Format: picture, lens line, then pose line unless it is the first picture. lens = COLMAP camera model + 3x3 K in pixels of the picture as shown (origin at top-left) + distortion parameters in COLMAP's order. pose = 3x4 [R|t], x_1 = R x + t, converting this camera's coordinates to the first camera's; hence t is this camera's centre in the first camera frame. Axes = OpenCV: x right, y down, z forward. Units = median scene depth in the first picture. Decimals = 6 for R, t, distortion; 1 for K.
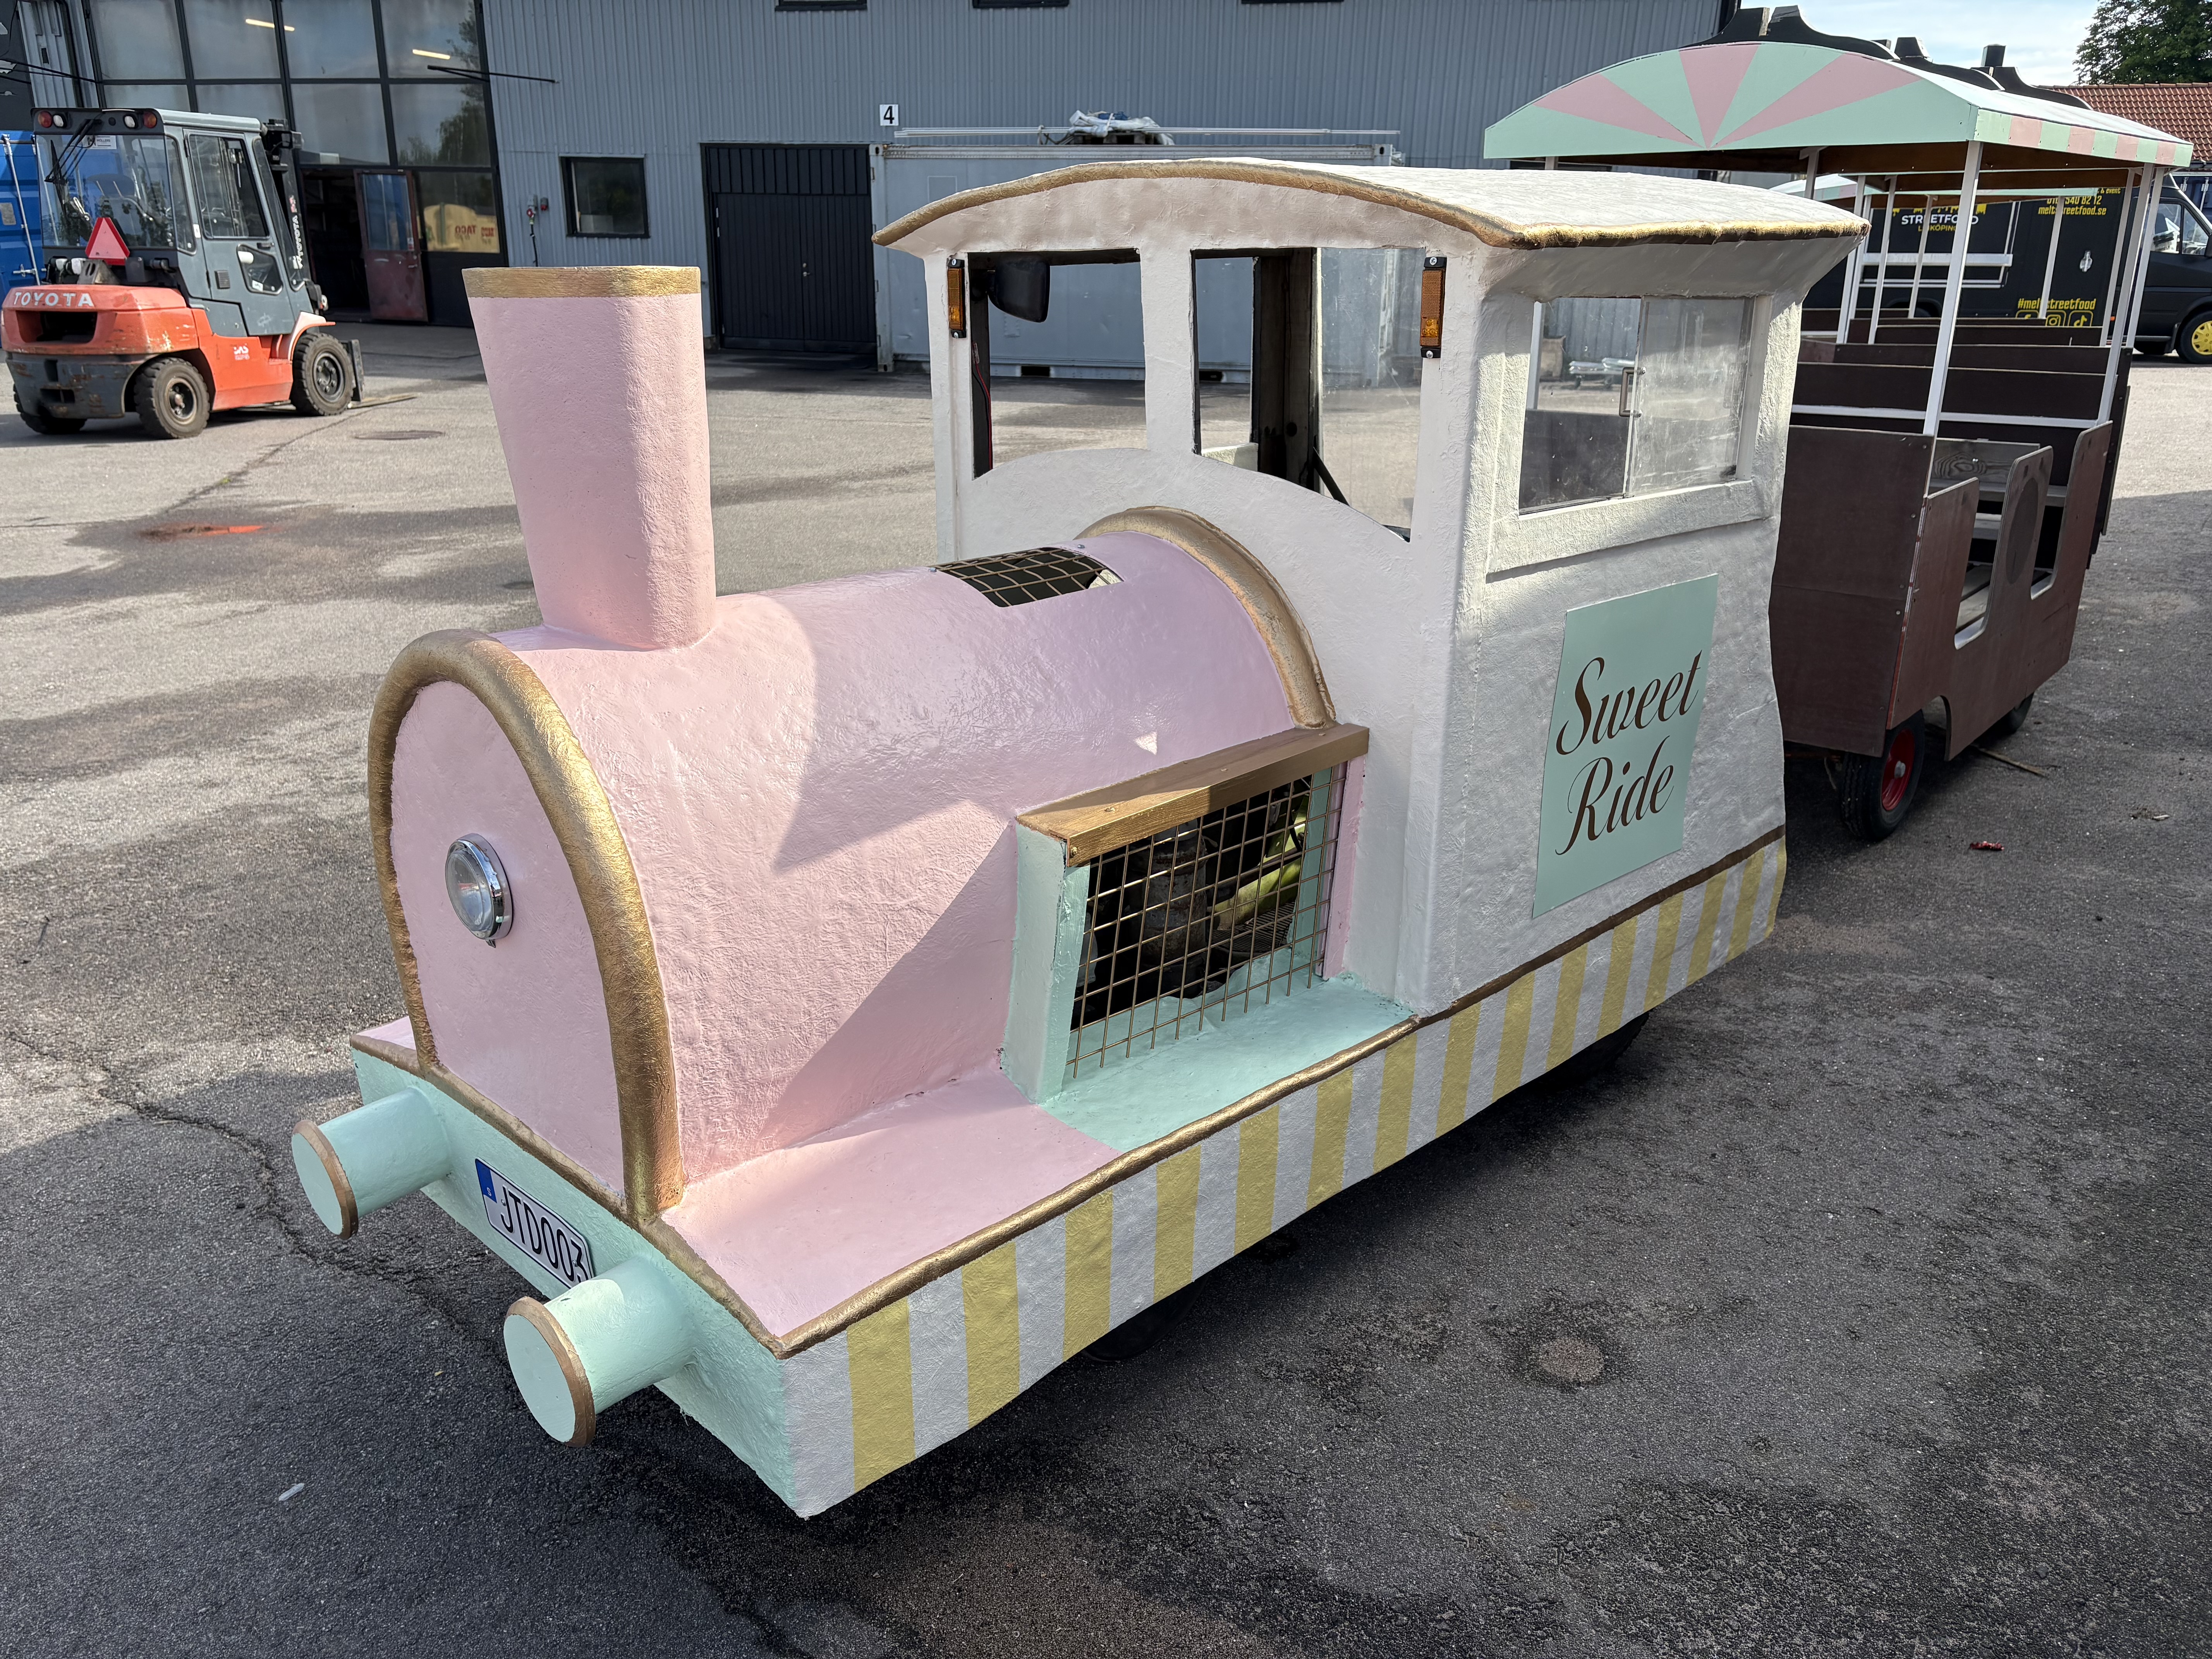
lens RADIAL K [[1659.8, 0, 1101.4], [0, 1659.8, 831.8], [0, 0, 1]] dist [0.066848, -0.077831]
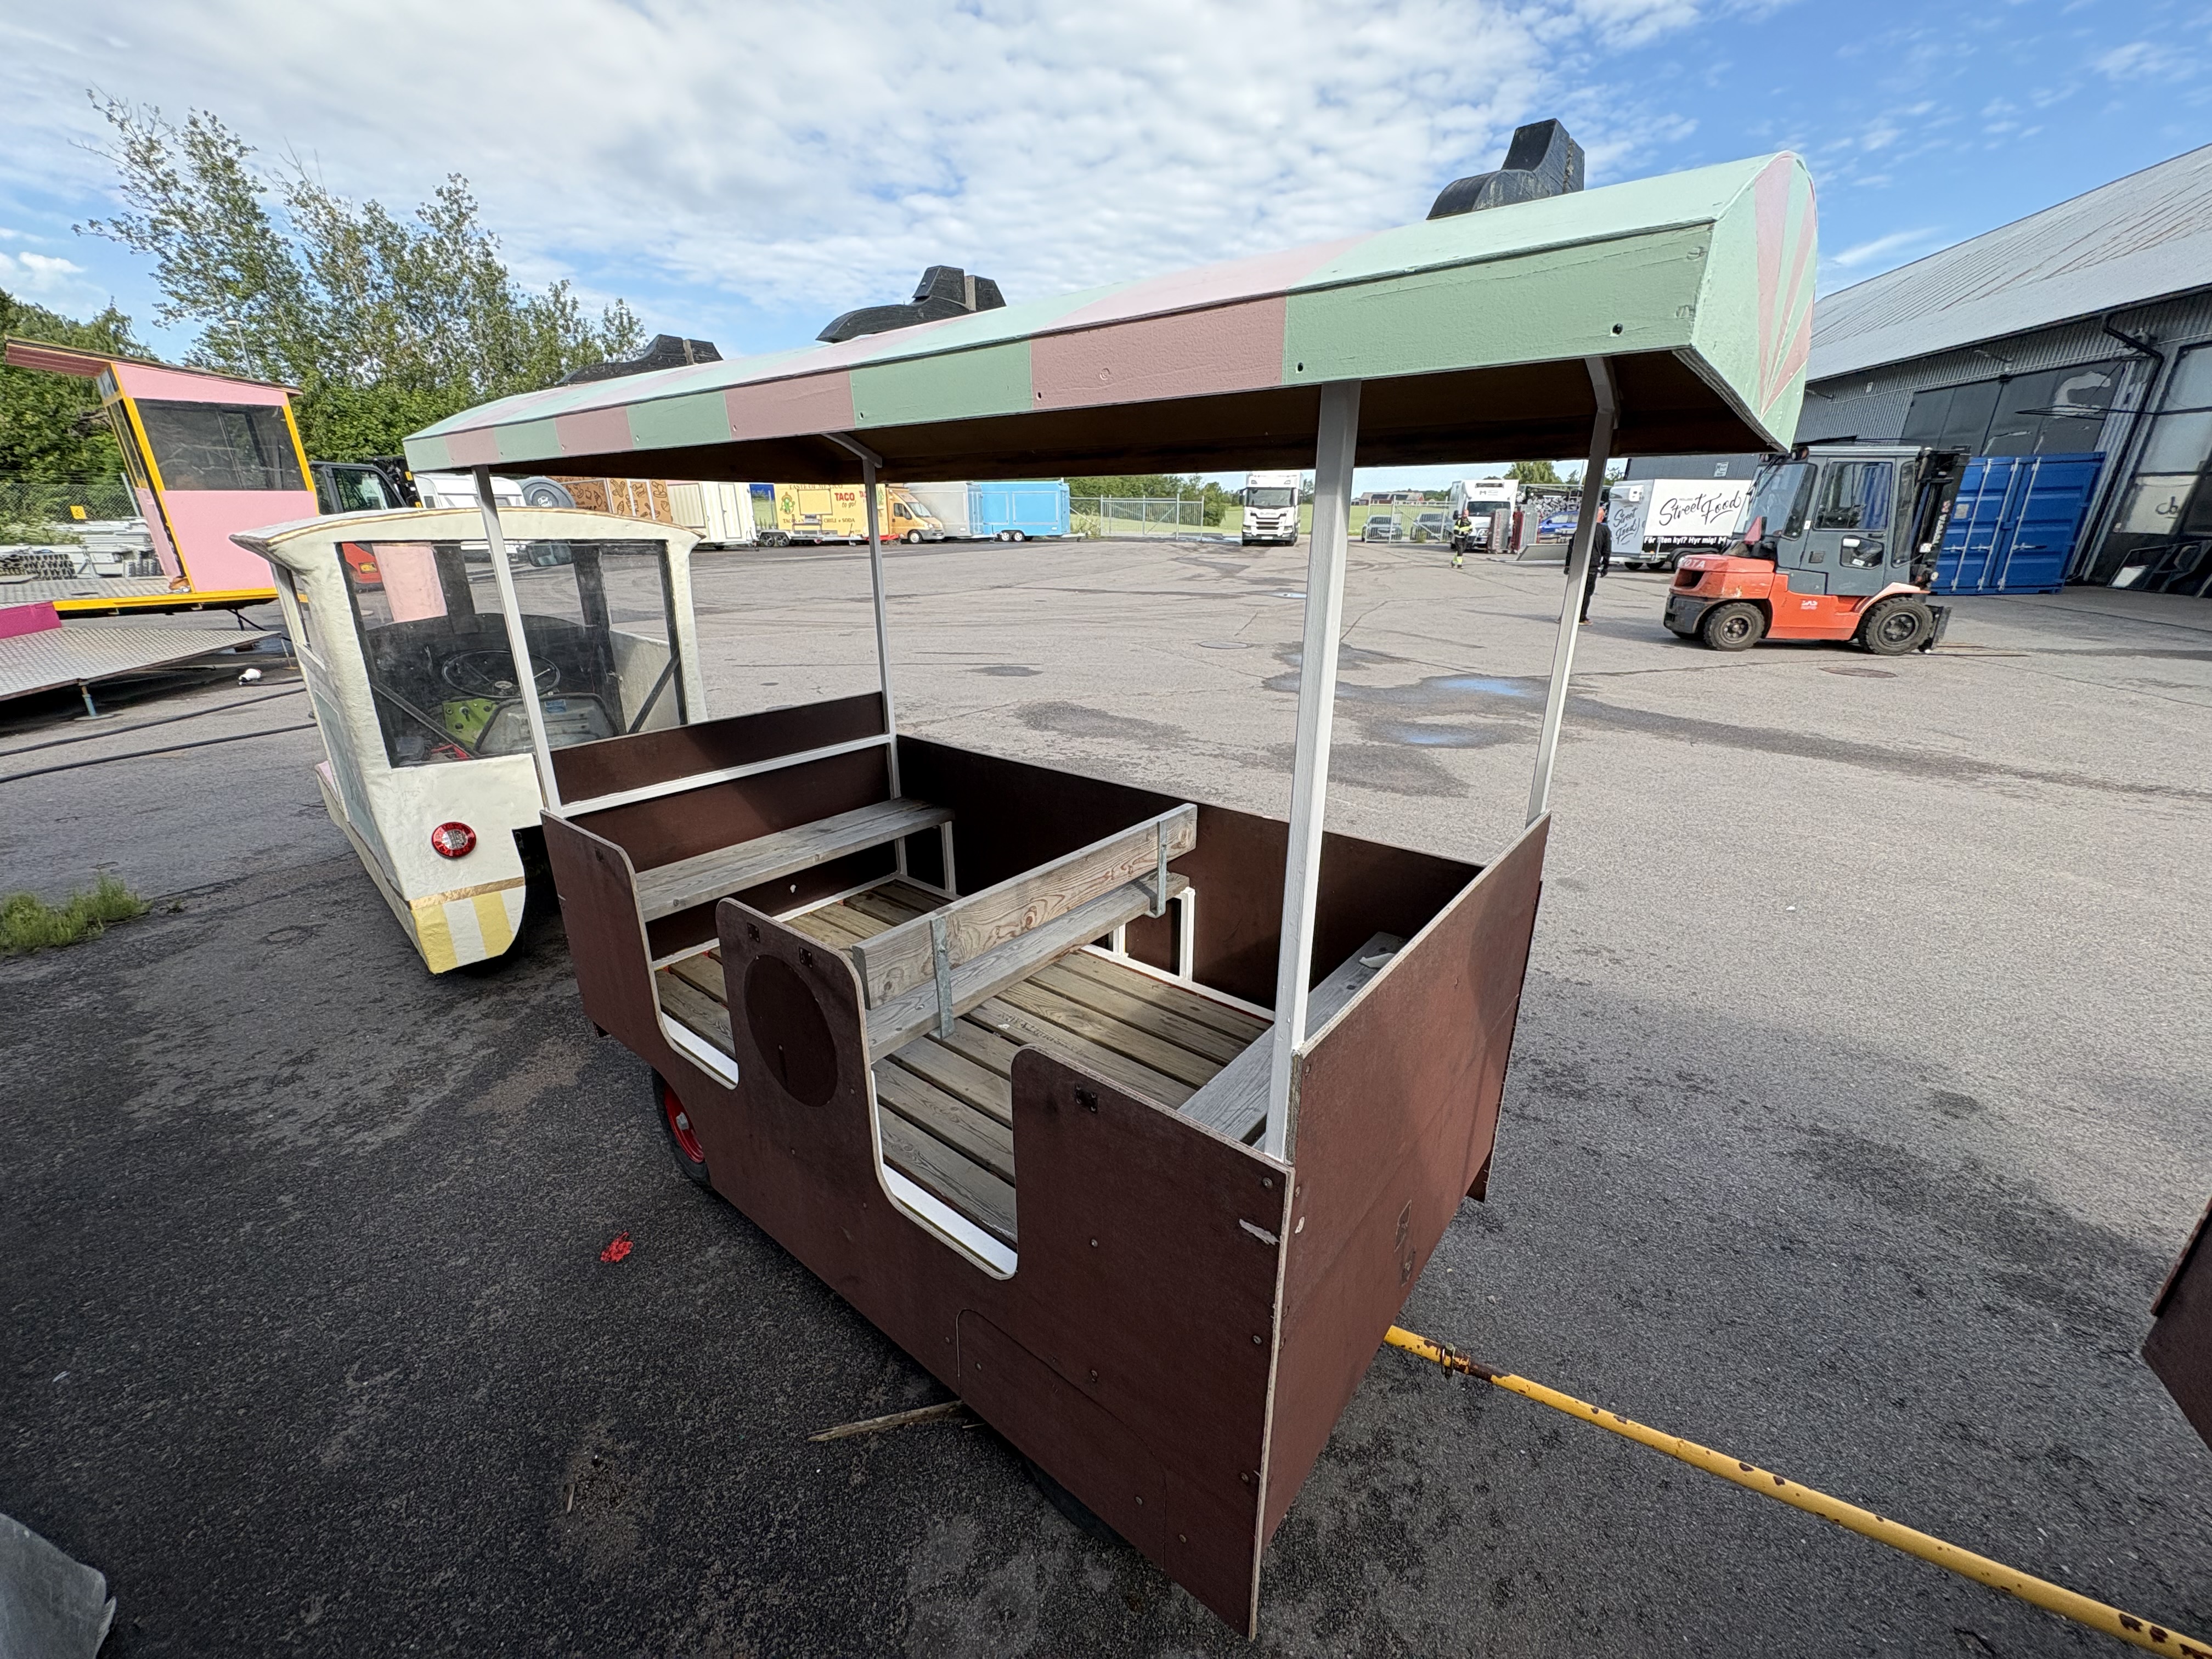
lens RADIAL K [[886.4, 0, 1109.7], [0, 886.4, 811.2], [0, 0, 1]] dist [0.001079, -0.000412]
pose [[0.028911, 0.318040, -0.947636, 1.553585], [-0.338886, 0.895005, 0.290037, -0.724665], [0.940383, 0.312755, 0.133655, 1.900897]]
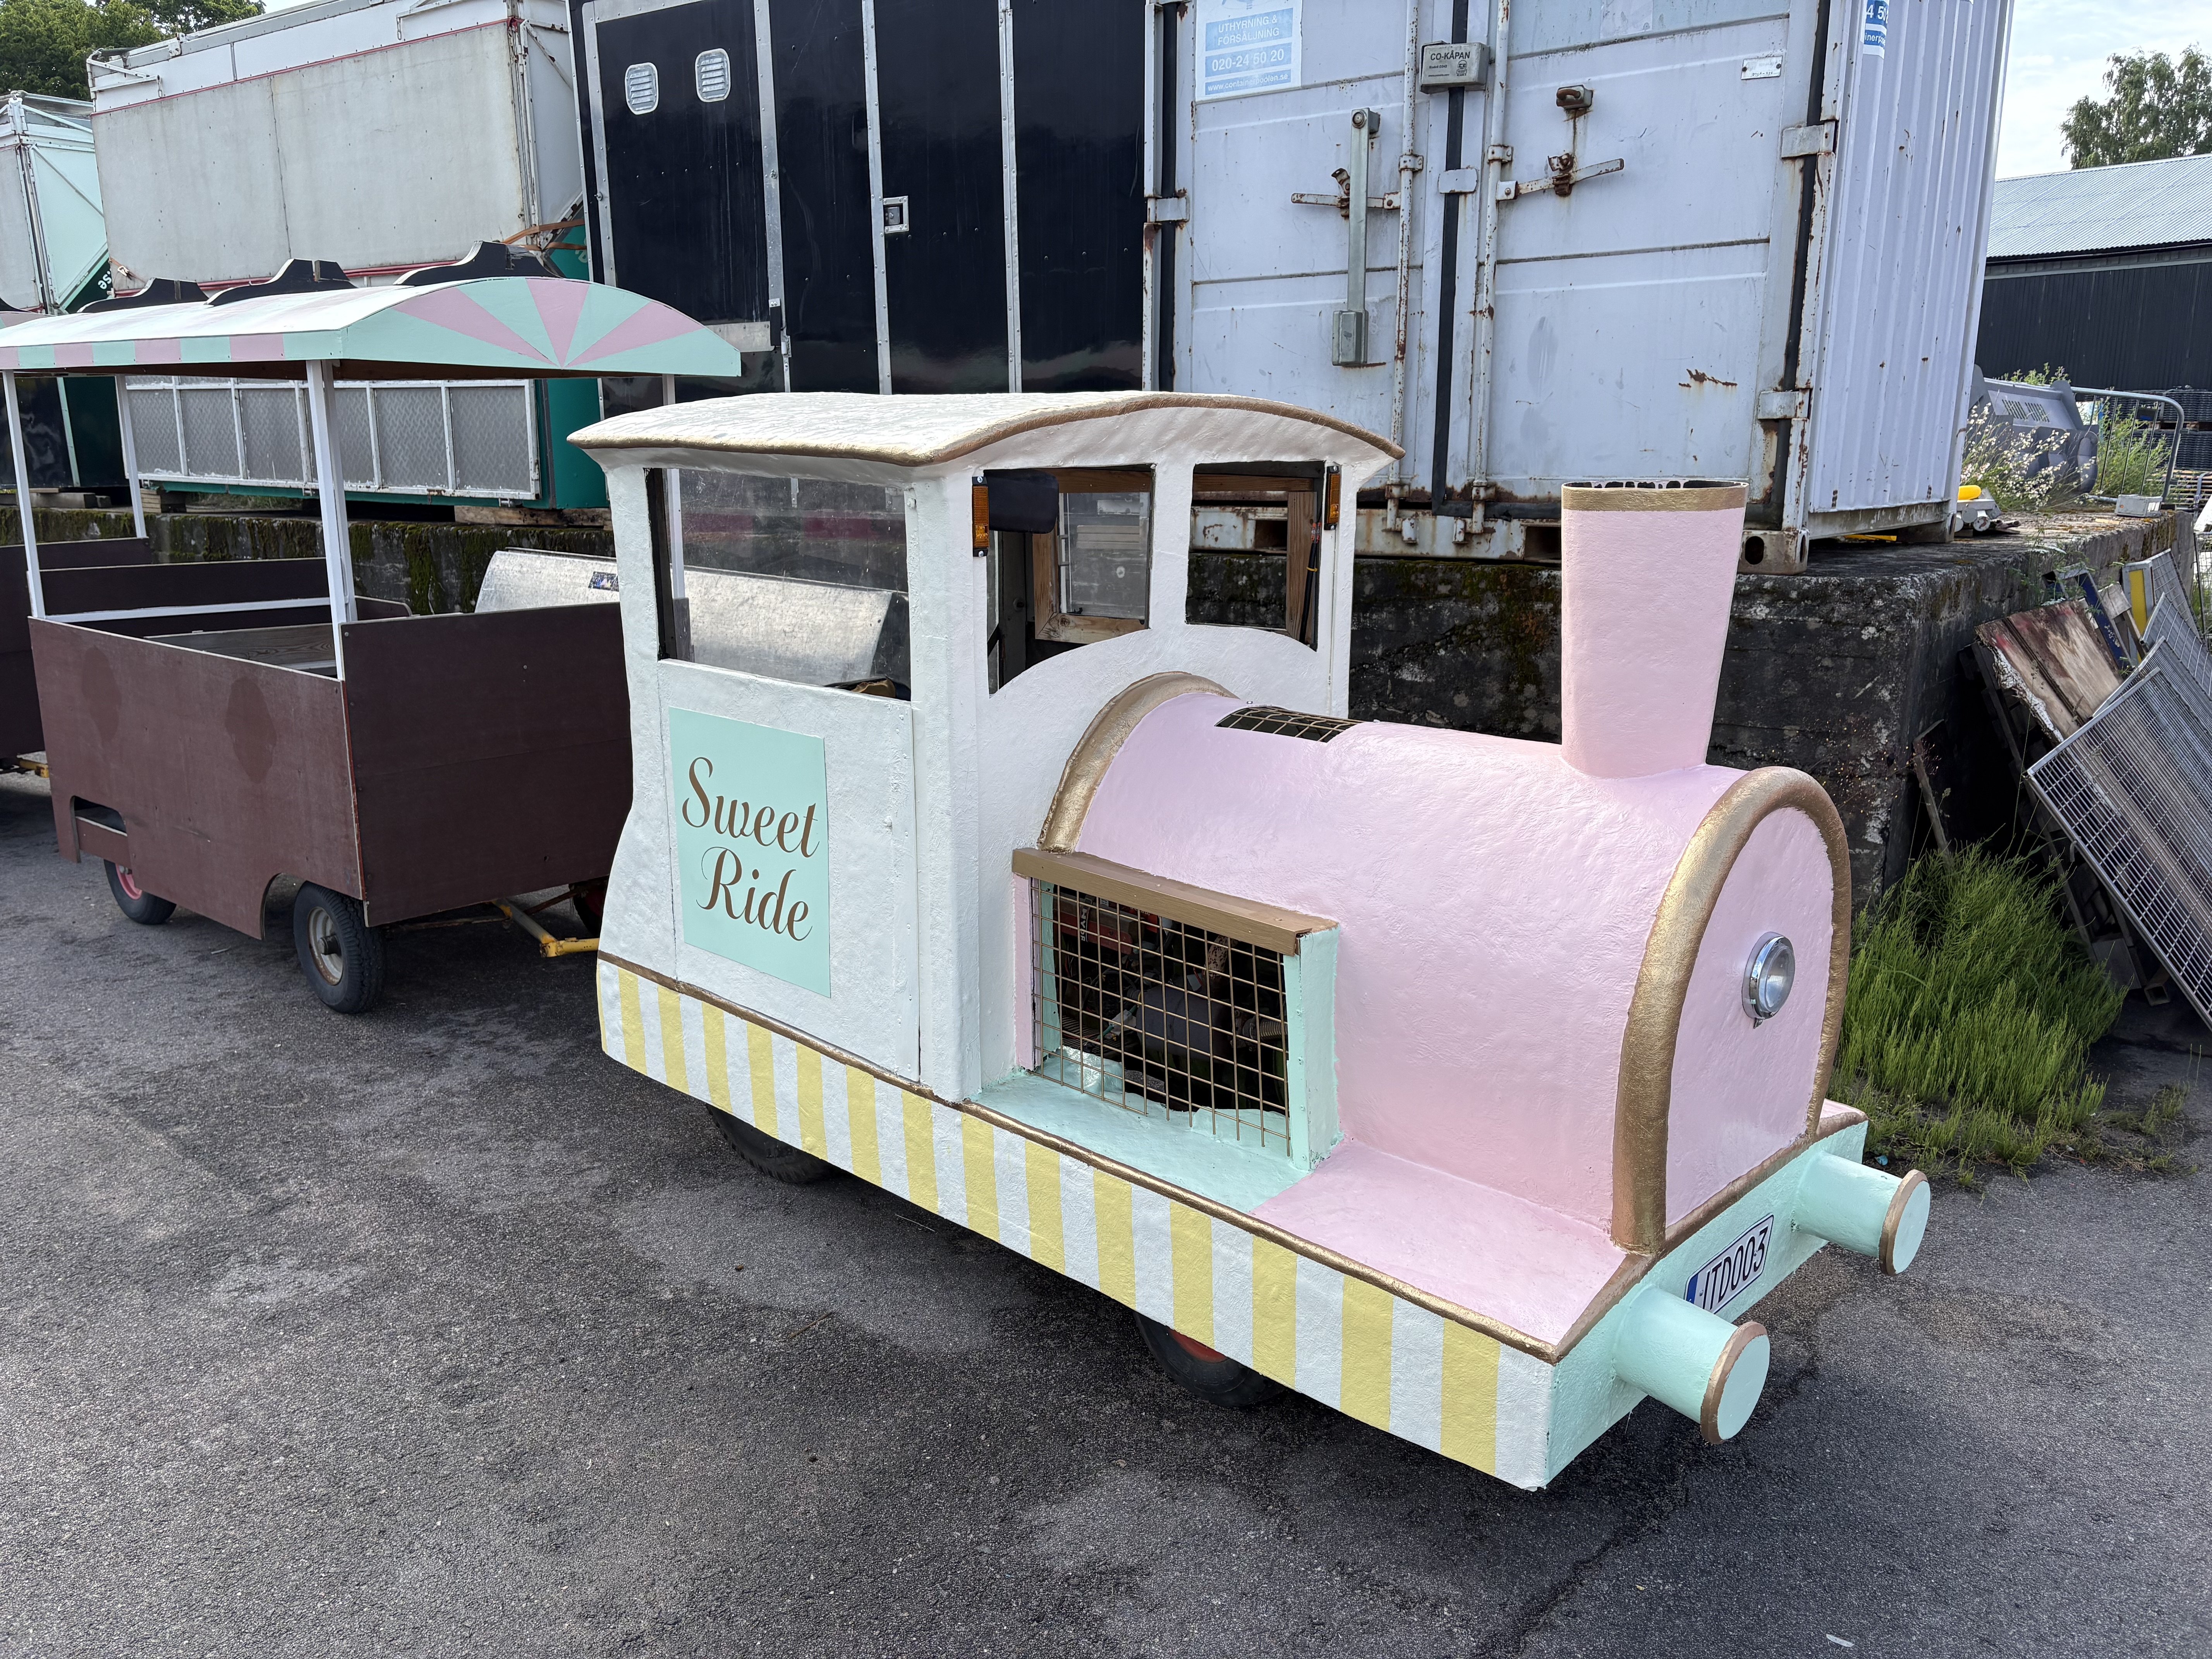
lens RADIAL K [[1662.0, 0, 1099.9], [0, 1662.0, 825.3], [0, 0, 1]] dist [0.064489, -0.072716]
pose [[-0.010119, -0.224611, 0.974396, -1.158206], [0.326812, 0.920190, 0.215510, -0.370033], [-0.945035, 0.320625, 0.064094, 1.016368]]
